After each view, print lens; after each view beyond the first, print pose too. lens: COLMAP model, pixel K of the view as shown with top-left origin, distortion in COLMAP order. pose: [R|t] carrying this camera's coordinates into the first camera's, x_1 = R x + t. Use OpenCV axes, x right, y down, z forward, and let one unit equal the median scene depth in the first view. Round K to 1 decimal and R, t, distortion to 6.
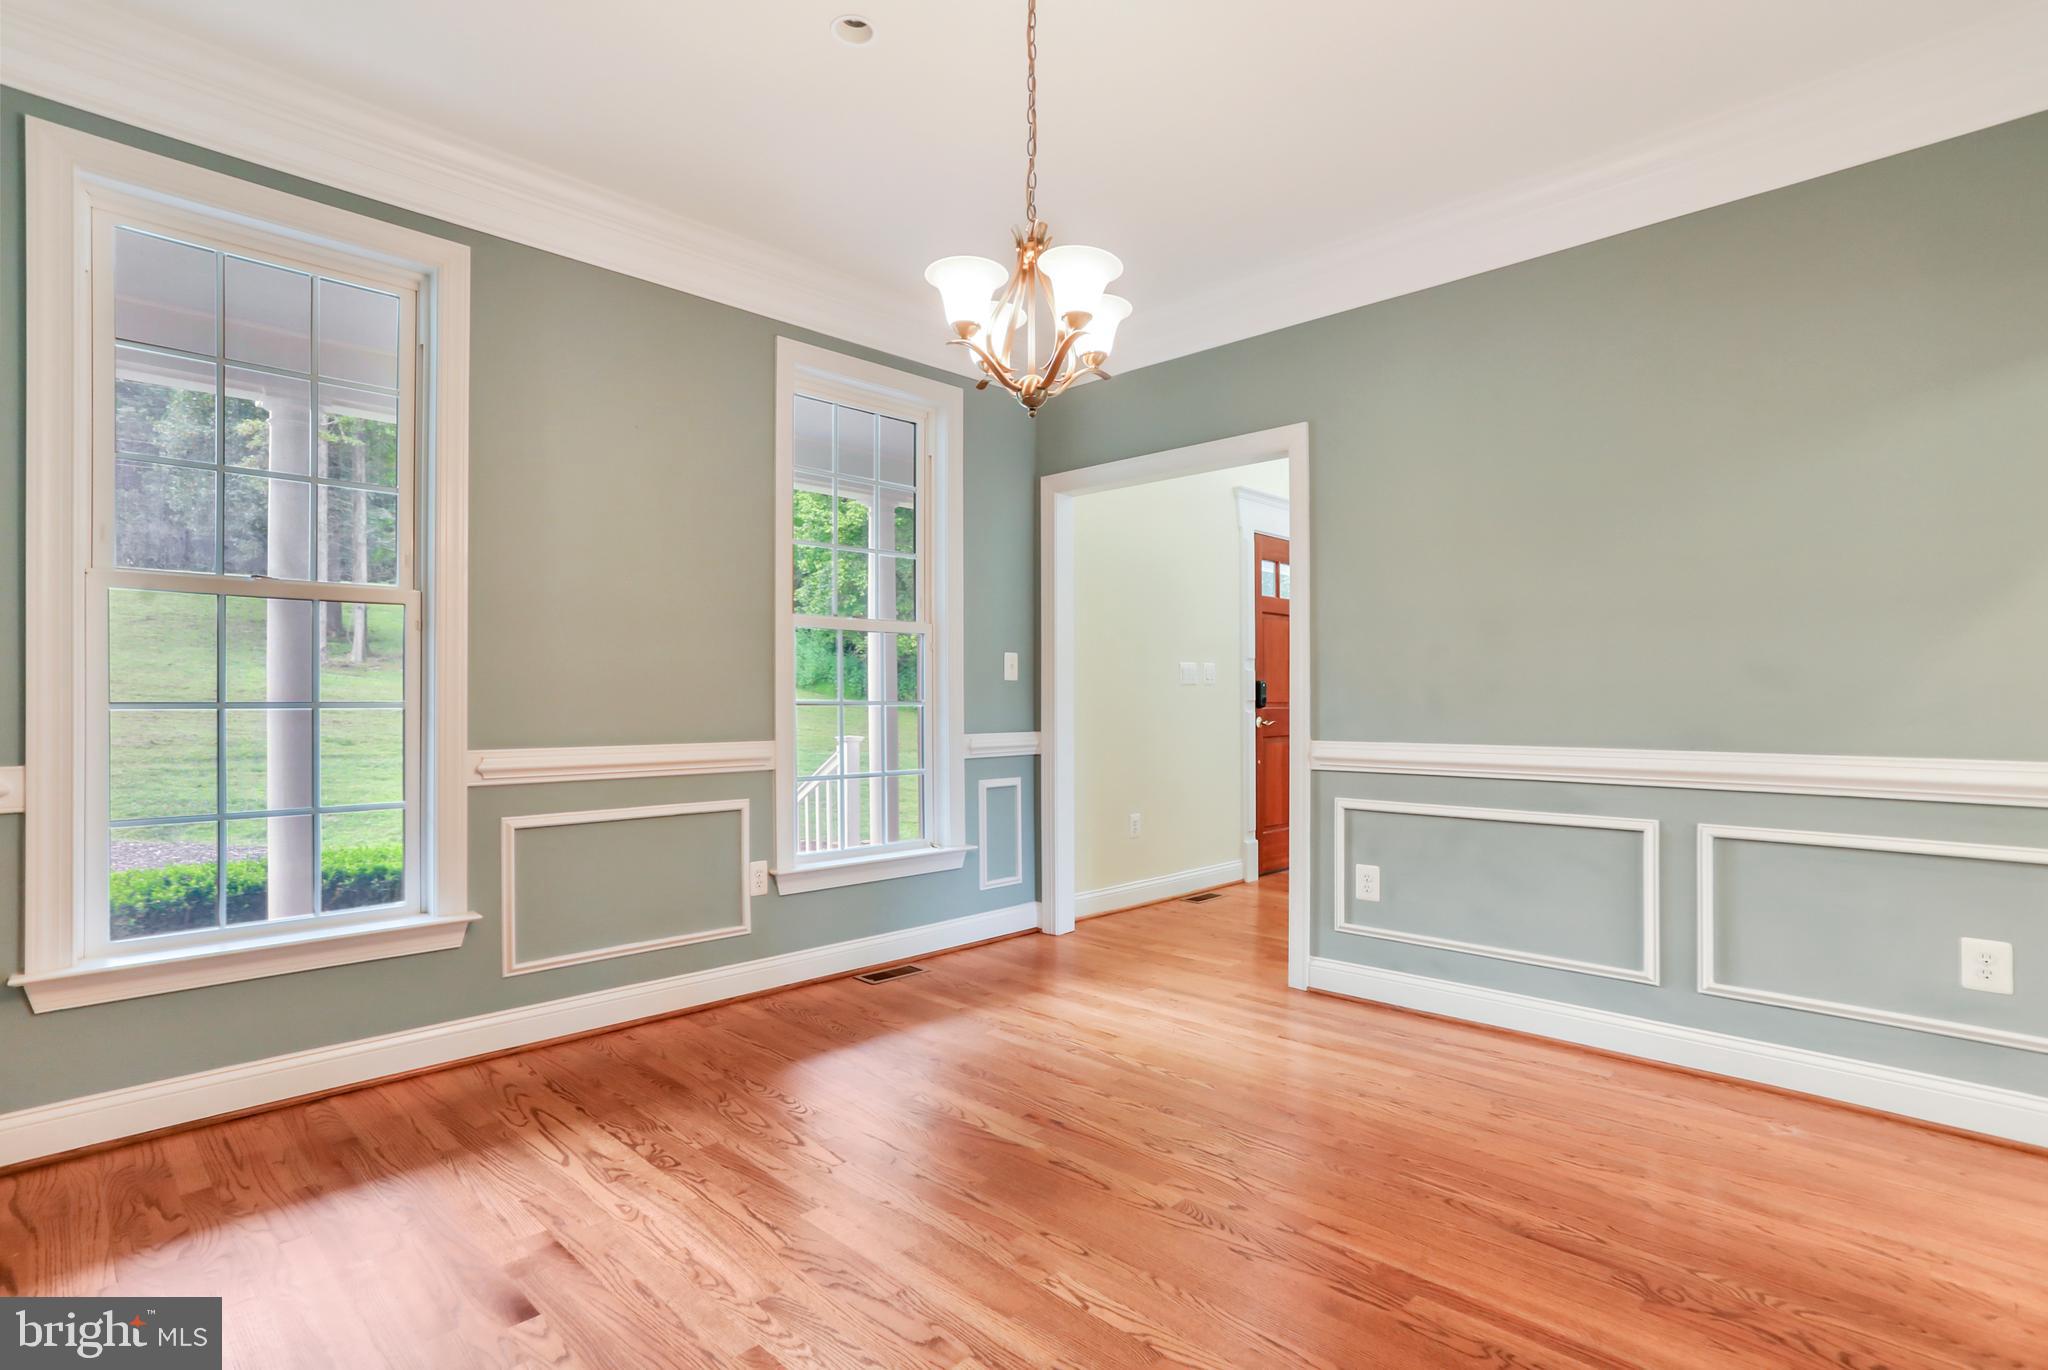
lens RADIAL K [[1011.6, 0, 1032.8], [0, 1011.6, 707.5], [0, 0, 1]] dist [-0.036790, 0.019278]
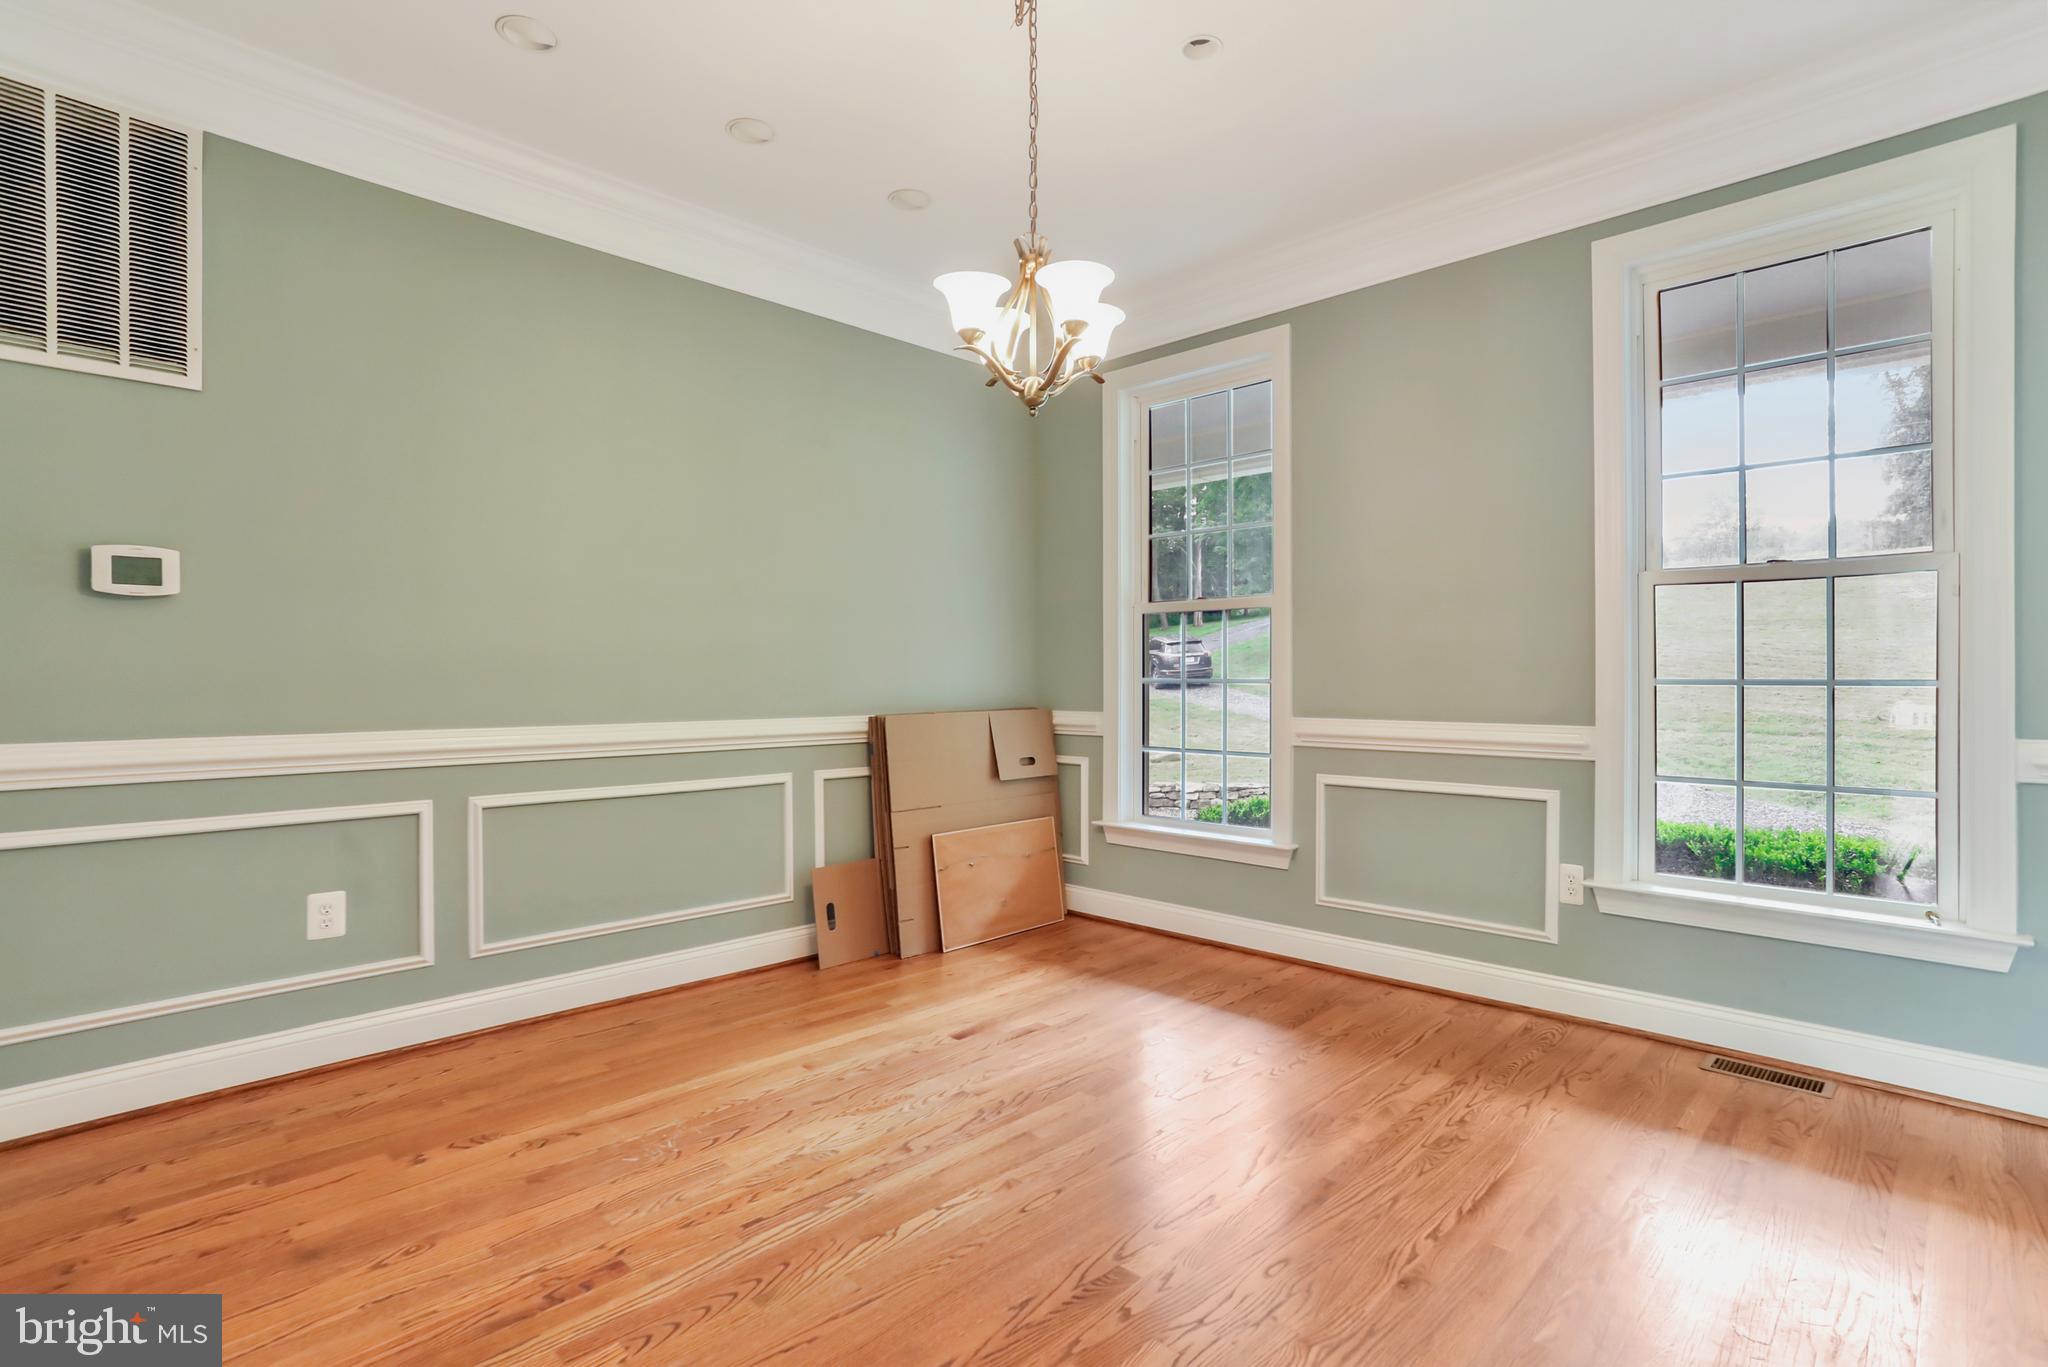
lens RADIAL K [[1011.6, 0, 1032.8], [0, 1011.6, 706.0], [0, 0, 1]] dist [-0.036790, 0.019278]
pose [[-0.015289, 0.027149, -0.999514, 0.709917], [-0.000251, 0.999631, 0.027156, -0.007643], [0.999883, 0.000666, -0.015276, 0.670236]]
